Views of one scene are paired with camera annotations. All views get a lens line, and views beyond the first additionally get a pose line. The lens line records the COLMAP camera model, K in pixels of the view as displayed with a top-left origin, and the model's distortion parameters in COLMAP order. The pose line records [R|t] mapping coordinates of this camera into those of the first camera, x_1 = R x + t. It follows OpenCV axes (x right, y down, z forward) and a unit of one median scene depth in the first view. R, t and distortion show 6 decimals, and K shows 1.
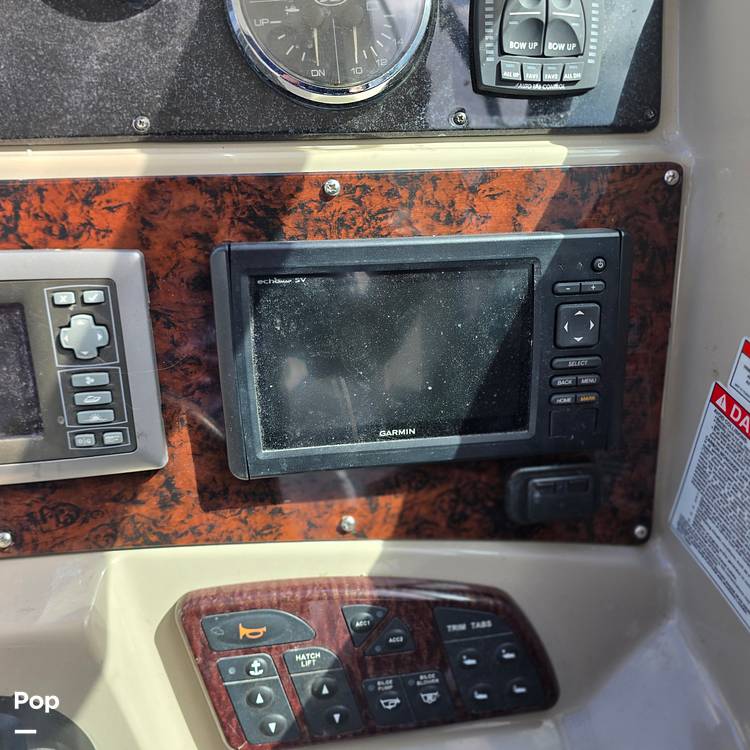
lens RADIAL K [[680.0, 0, 368.3], [0, 680.0, 383.8], [0, 0, 1]] dist [0.050828, -0.074561]
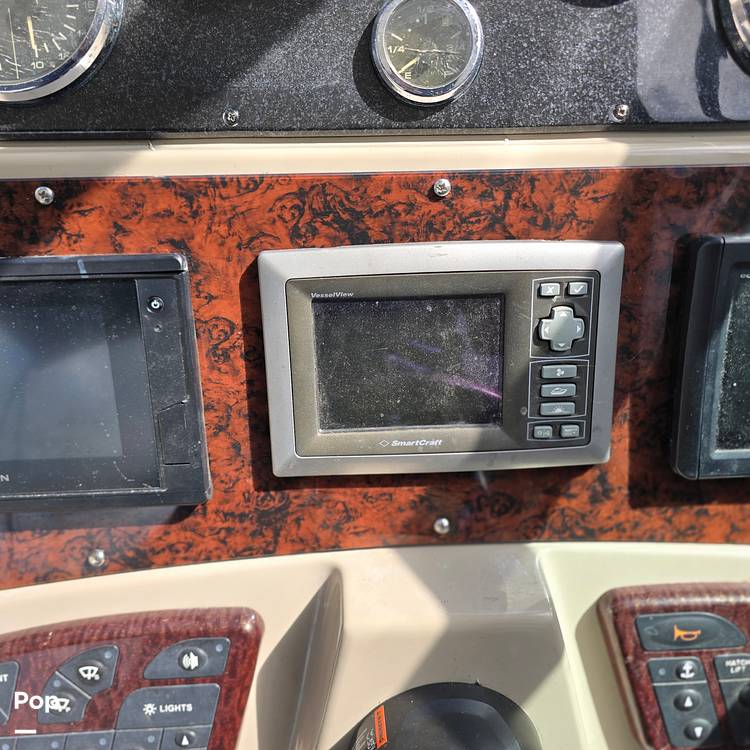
lens RADIAL K [[680.0, 0, 377.6], [0, 680.0, 380.5], [0, 0, 1]] dist [0.050828, -0.074561]
pose [[0.994758, 0.035768, -0.095795, -0.536331], [-0.034345, 0.999274, 0.016460, -0.000319], [0.096314, -0.013084, 0.995265, -0.011743]]
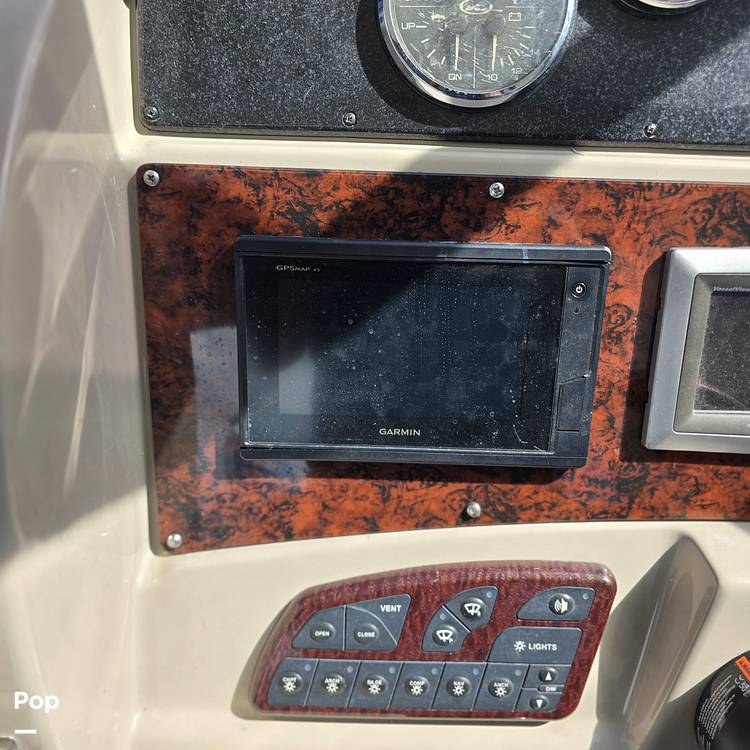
lens RADIAL K [[680.0, 0, 372.5], [0, 680.0, 375.6], [0, 0, 1]] dist [0.050828, -0.074561]
pose [[0.986514, 0.098235, -0.130916, -1.061951], [-0.097258, 0.995163, 0.013855, 0.067378], [0.131644, -0.000935, 0.991297, -0.200944]]
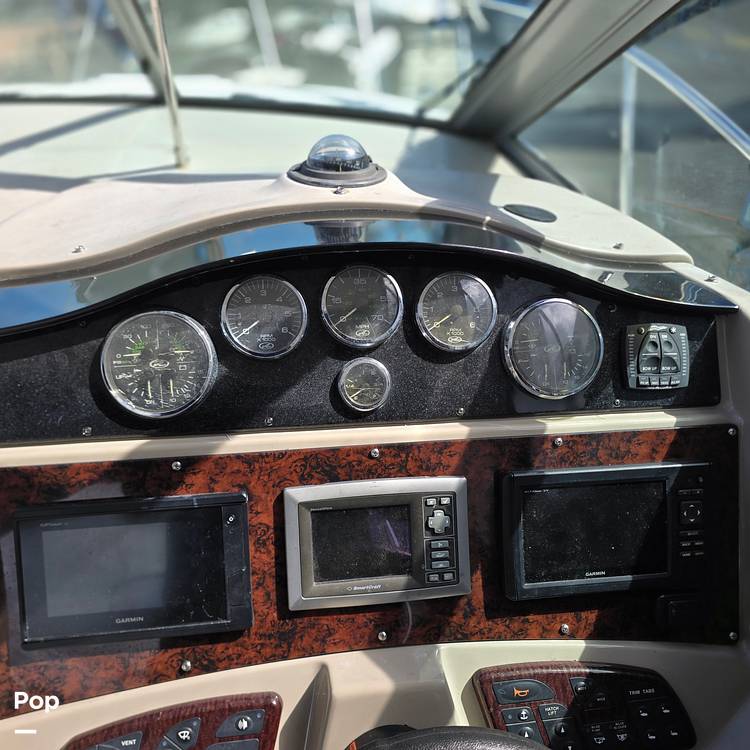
lens RADIAL K [[680.0, 0, 364.9], [0, 680.0, 377.4], [0, 0, 1]] dist [0.050828, -0.074561]
pose [[0.999917, -0.006805, -0.010967, -0.552447], [0.004370, 0.978031, -0.208412, -0.061960], [0.012144, 0.208347, 0.977980, -0.896618]]
